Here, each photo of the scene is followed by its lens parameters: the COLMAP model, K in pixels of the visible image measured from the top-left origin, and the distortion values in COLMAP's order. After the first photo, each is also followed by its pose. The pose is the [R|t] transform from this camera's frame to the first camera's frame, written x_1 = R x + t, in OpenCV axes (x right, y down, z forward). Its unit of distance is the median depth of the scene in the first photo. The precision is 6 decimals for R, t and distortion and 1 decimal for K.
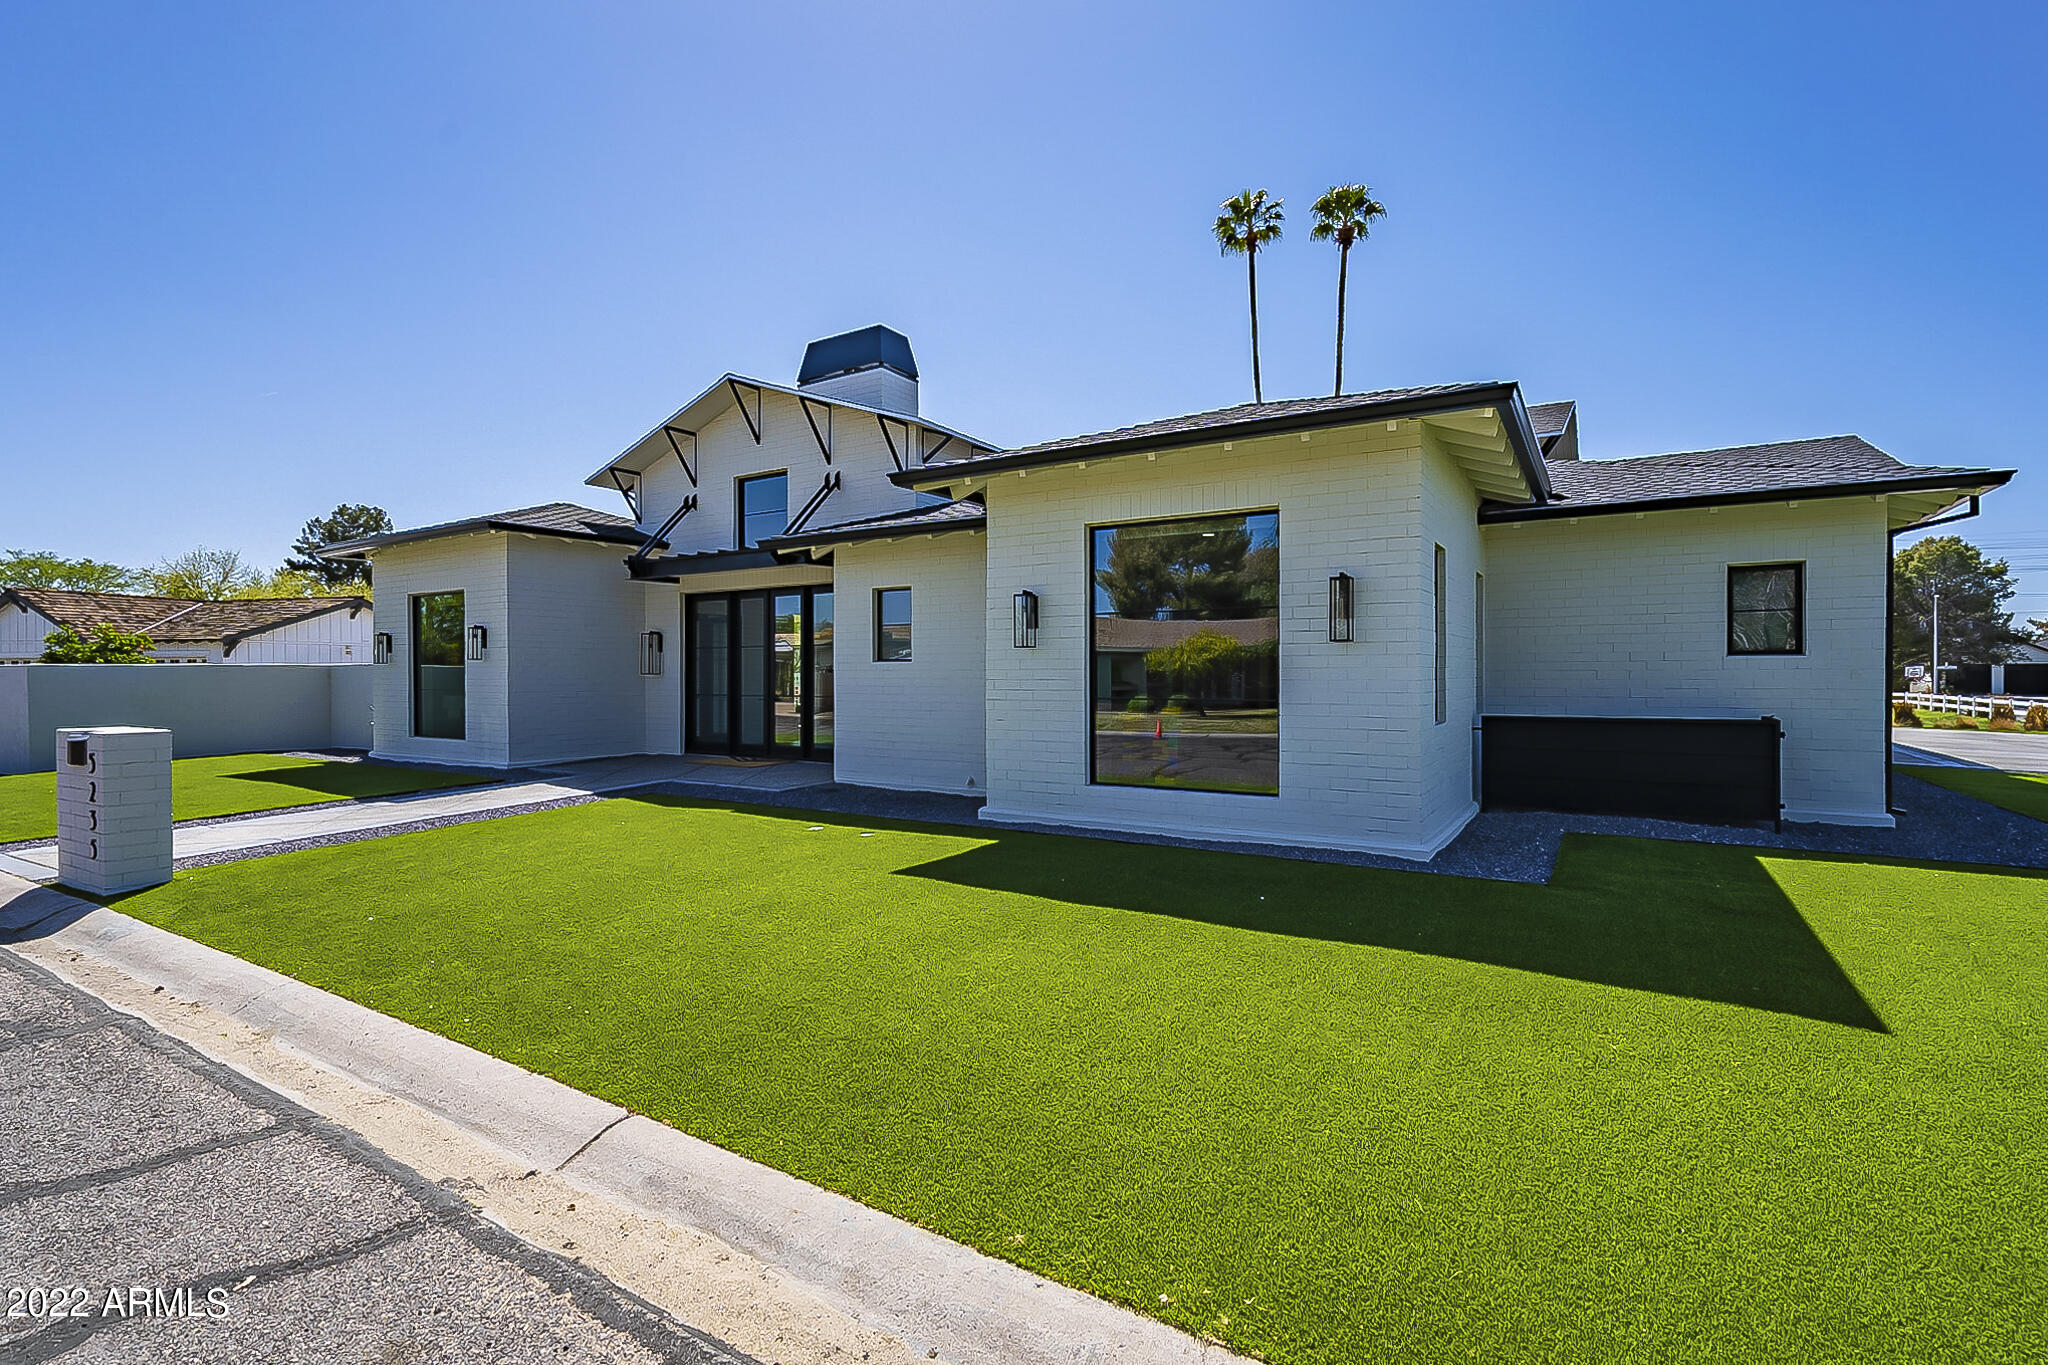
lens RADIAL K [[938.0, 0, 1020.7], [0, 938.0, 690.1], [0, 0, 1]] dist [0.001315, 0.001259]
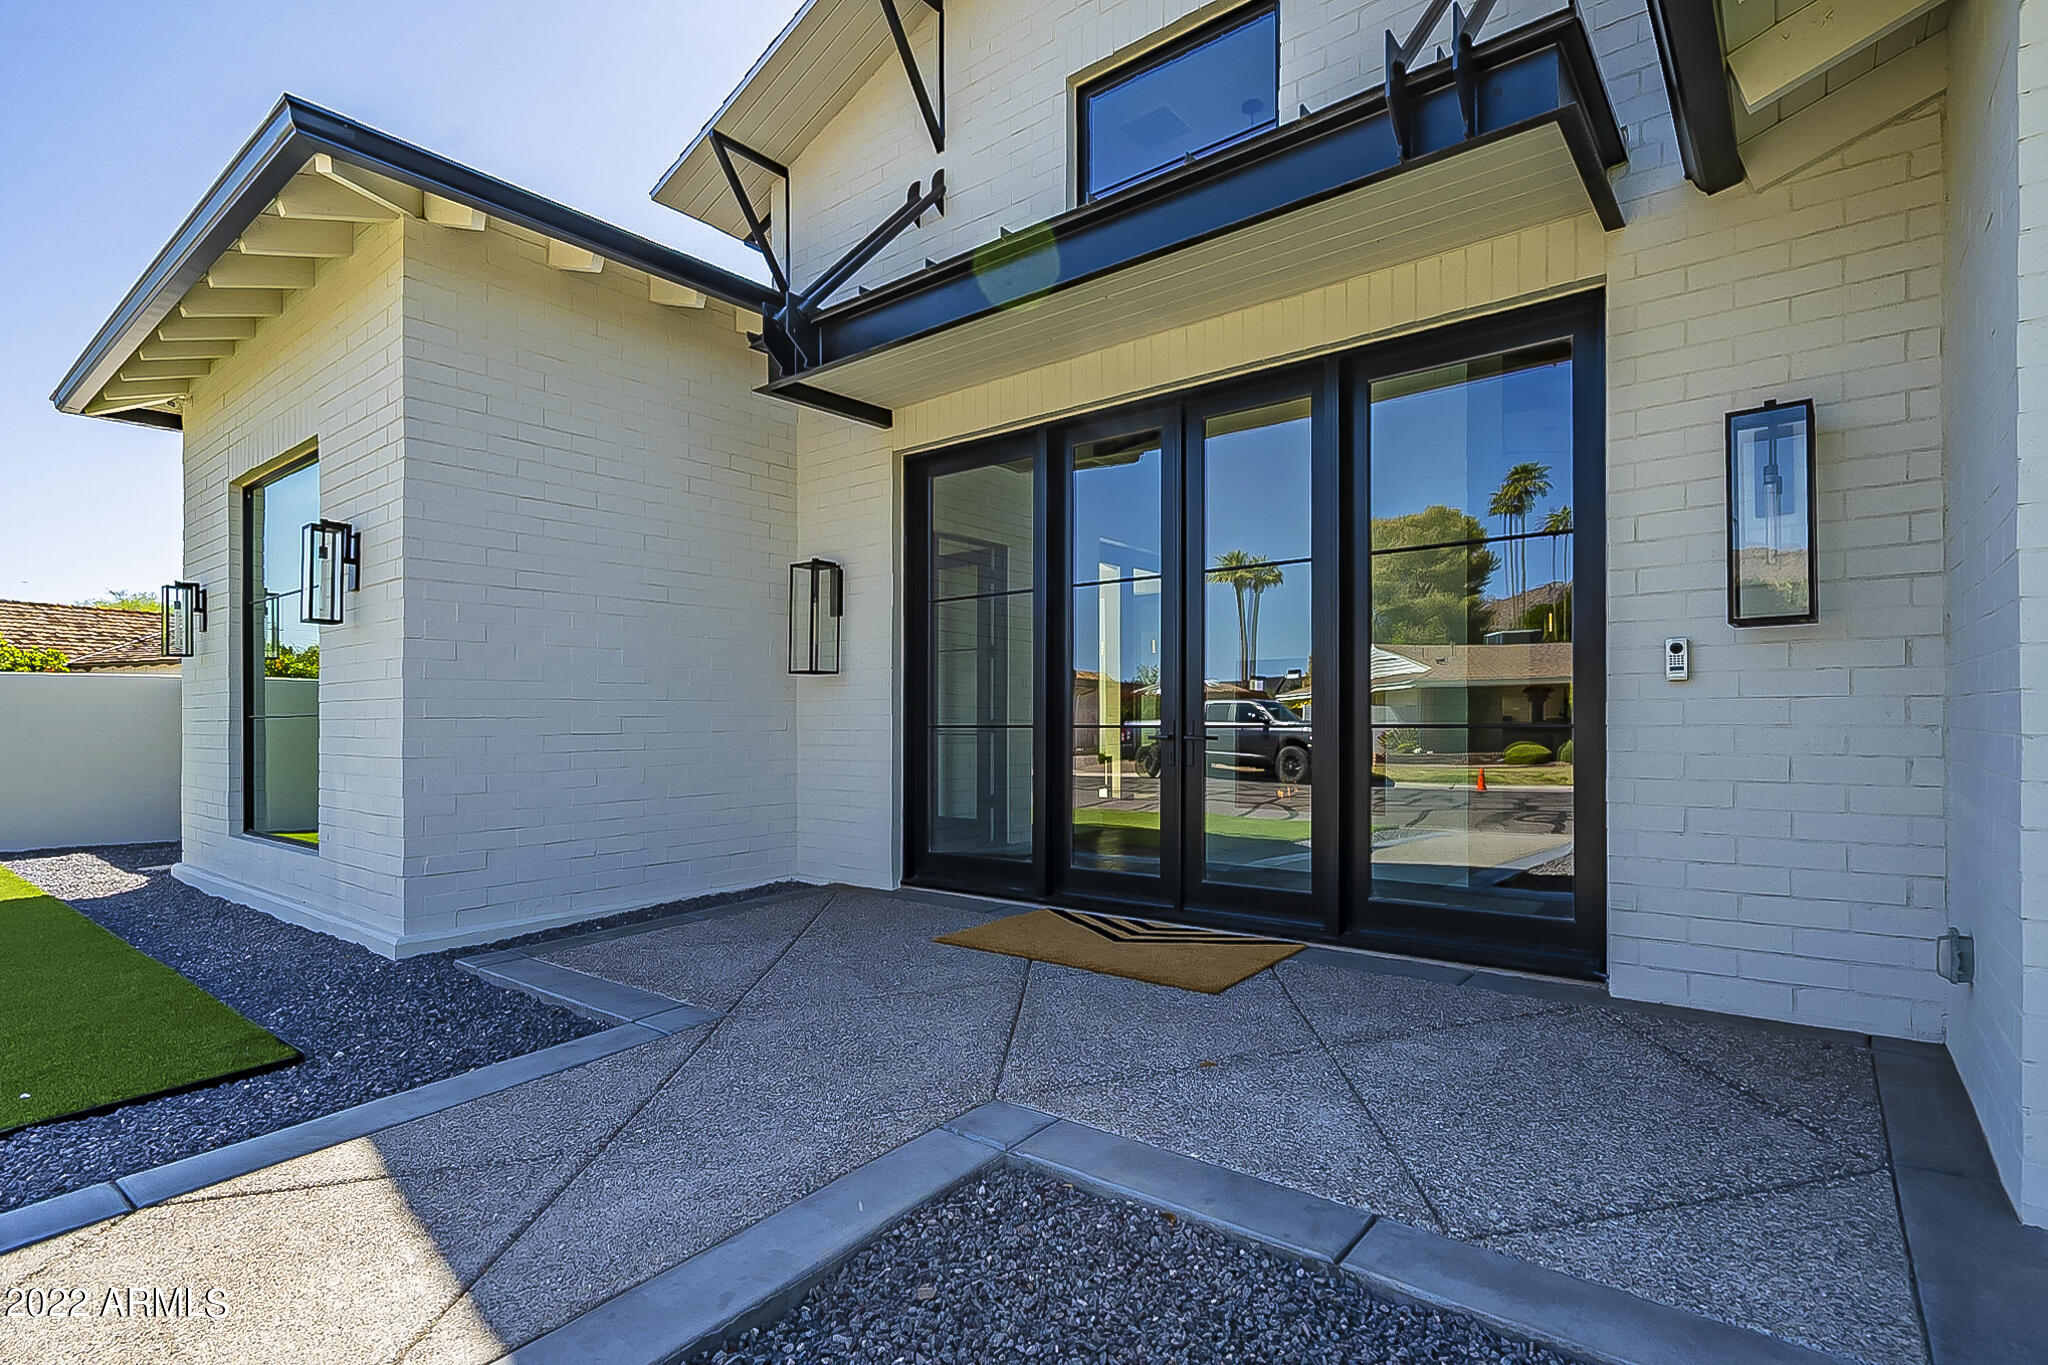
lens RADIAL K [[978.4, 0, 1040.3], [0, 978.4, 701.7], [0, 0, 1]] dist [0.002529, -0.000625]
pose [[0.995499, -0.012324, -0.093966, -0.252086], [0.009698, 0.999551, -0.028350, 0.007271], [0.094273, 0.027311, 0.995172, 0.580650]]
